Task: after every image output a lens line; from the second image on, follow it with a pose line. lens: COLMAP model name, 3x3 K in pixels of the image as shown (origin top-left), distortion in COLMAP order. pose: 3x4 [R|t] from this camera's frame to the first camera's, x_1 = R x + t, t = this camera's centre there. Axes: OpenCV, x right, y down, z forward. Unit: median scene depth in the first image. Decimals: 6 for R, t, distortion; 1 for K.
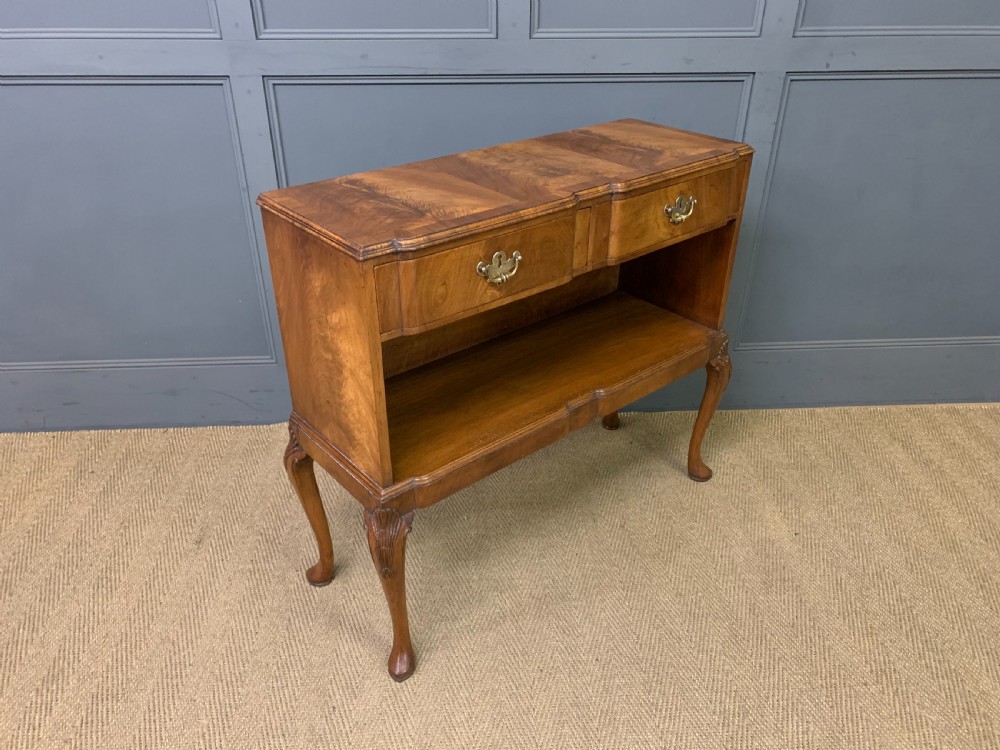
lens RADIAL K [[752.1, 0, 500.4], [0, 752.1, 380.9], [0, 0, 1]] dist [0.026690, -0.000263]
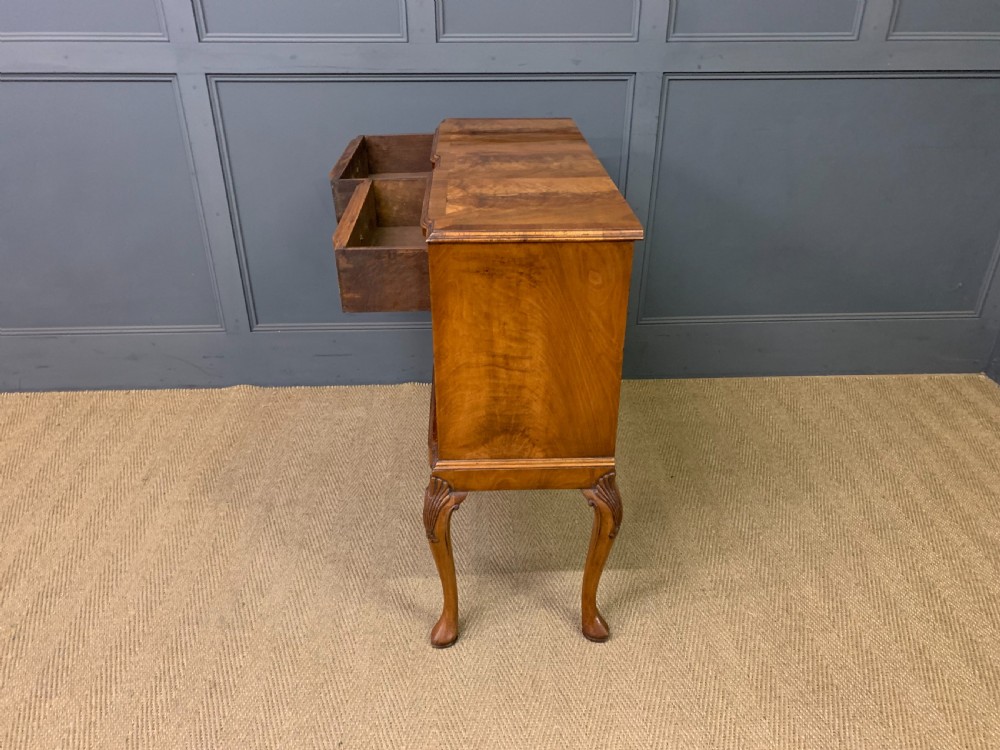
lens RADIAL K [[752.1, 0, 500.4], [0, 752.1, 380.9], [0, 0, 1]] dist [0.026690, -0.000263]
pose [[0.999873, 0.005968, -0.014761, 0.156422], [-0.006375, 0.999597, -0.027662, 0.095808], [0.014590, 0.027753, 0.999508, -0.139205]]
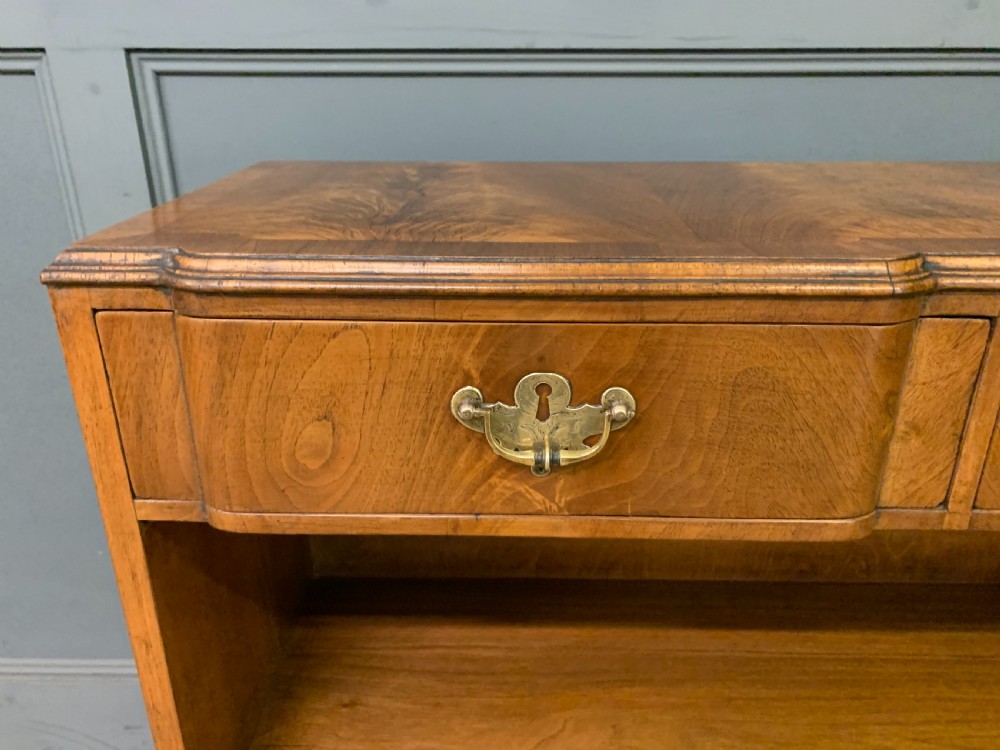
lens RADIAL K [[764.9, 0, 498.7], [0, 764.9, 384.2], [0, 0, 1]] dist [0.024668, -0.002169]
pose [[0.996405, 0.025883, -0.080672, -0.078650], [-0.036662, 0.990147, -0.135149, -0.179435], [0.076379, 0.137621, 0.987536, 0.634168]]
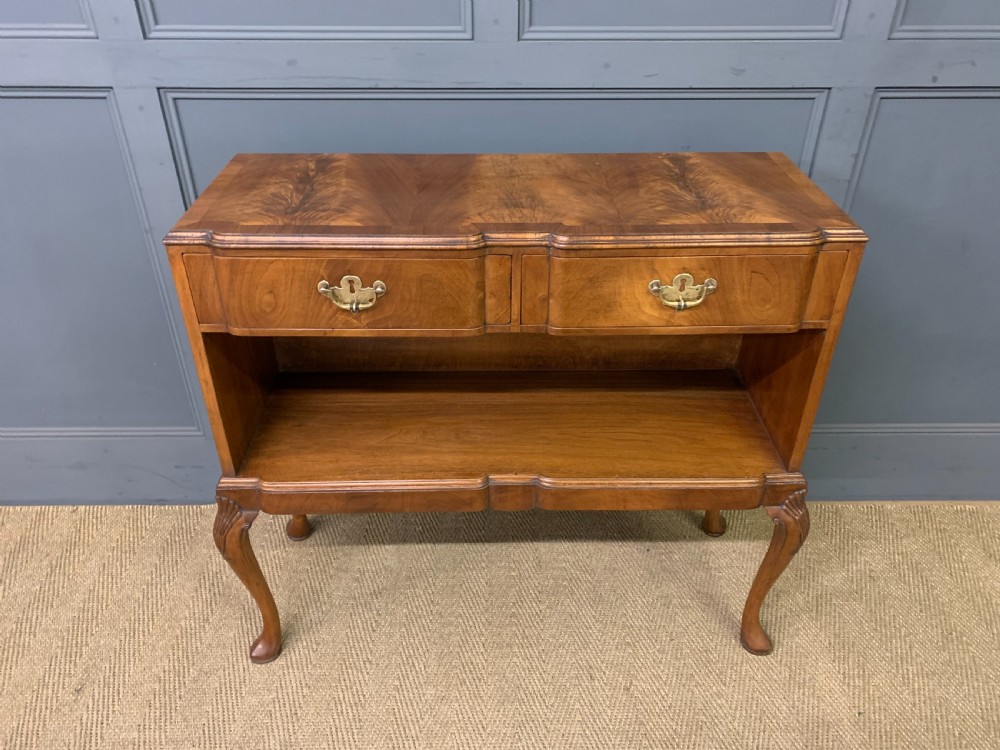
lens RADIAL K [[754.8, 0, 501.0], [0, 754.8, 371.3], [0, 0, 1]] dist [0.022479, -0.001619]
pose [[0.998580, 0.028460, -0.045024, 0.063991], [-0.026427, 0.998632, 0.045125, -0.167650], [0.046247, -0.043872, 0.997966, 0.259245]]
